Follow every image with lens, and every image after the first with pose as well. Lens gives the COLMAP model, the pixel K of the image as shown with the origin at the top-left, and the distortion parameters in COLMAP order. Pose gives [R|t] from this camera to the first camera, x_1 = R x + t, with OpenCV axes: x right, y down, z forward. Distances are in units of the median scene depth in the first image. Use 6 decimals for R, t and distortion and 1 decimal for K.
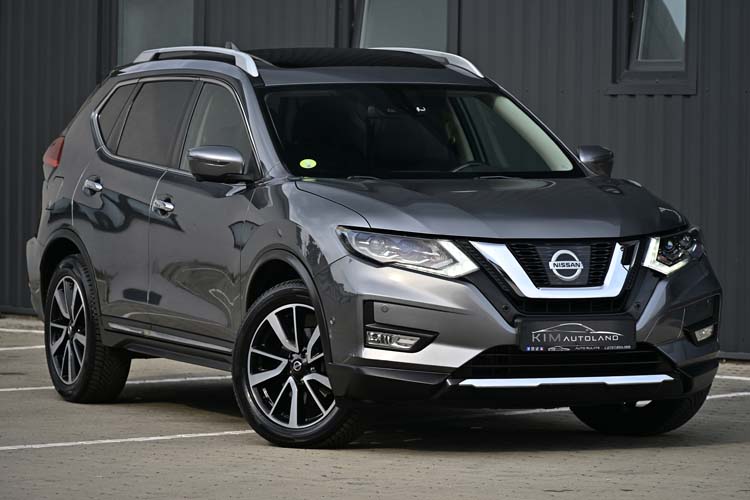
lens RADIAL K [[4805.0, 0, 375.0], [0, 4805.0, 250.0], [0, 0, 1]] dist [-0.429230, 35.234051]
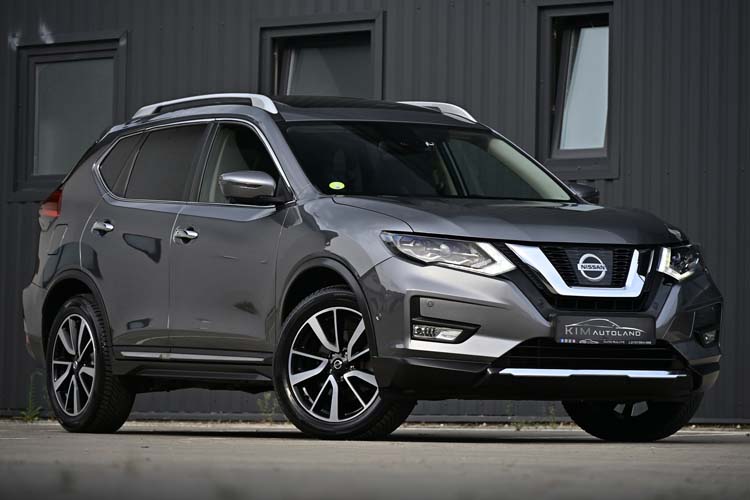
lens RADIAL K [[4805.0, 0, 375.0], [0, 4805.0, 250.0], [0, 0, 1]] dist [-0.429230, 35.234051]
pose [[0.995672, 0.008083, 0.092585, -0.109835], [-0.001367, 0.997377, -0.072372, 0.077913], [-0.092927, 0.071932, 0.993071, -0.076805]]
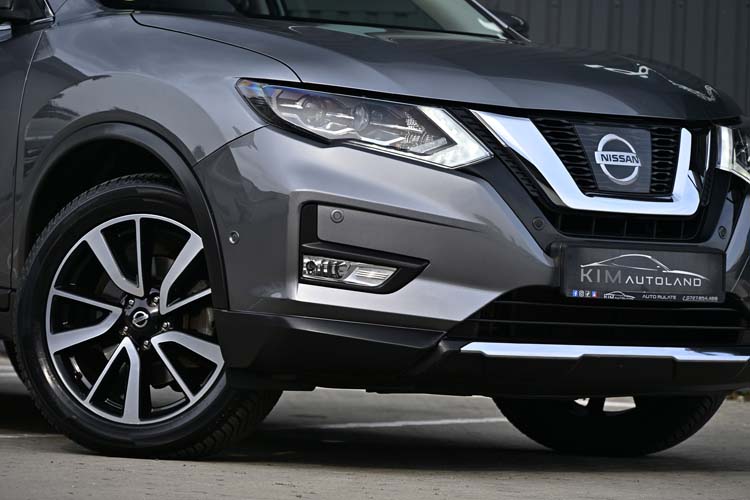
lens RADIAL K [[3992.3, 0, 375.0], [0, 3992.3, 250.0], [0, 0, 1]] dist [-0.134548, 10.258655]
pose [[0.968788, 0.035081, 0.245396, -0.110890], [-0.026611, 0.998933, -0.037746, 0.033988], [-0.246459, 0.030037, 0.968688, 0.524994]]
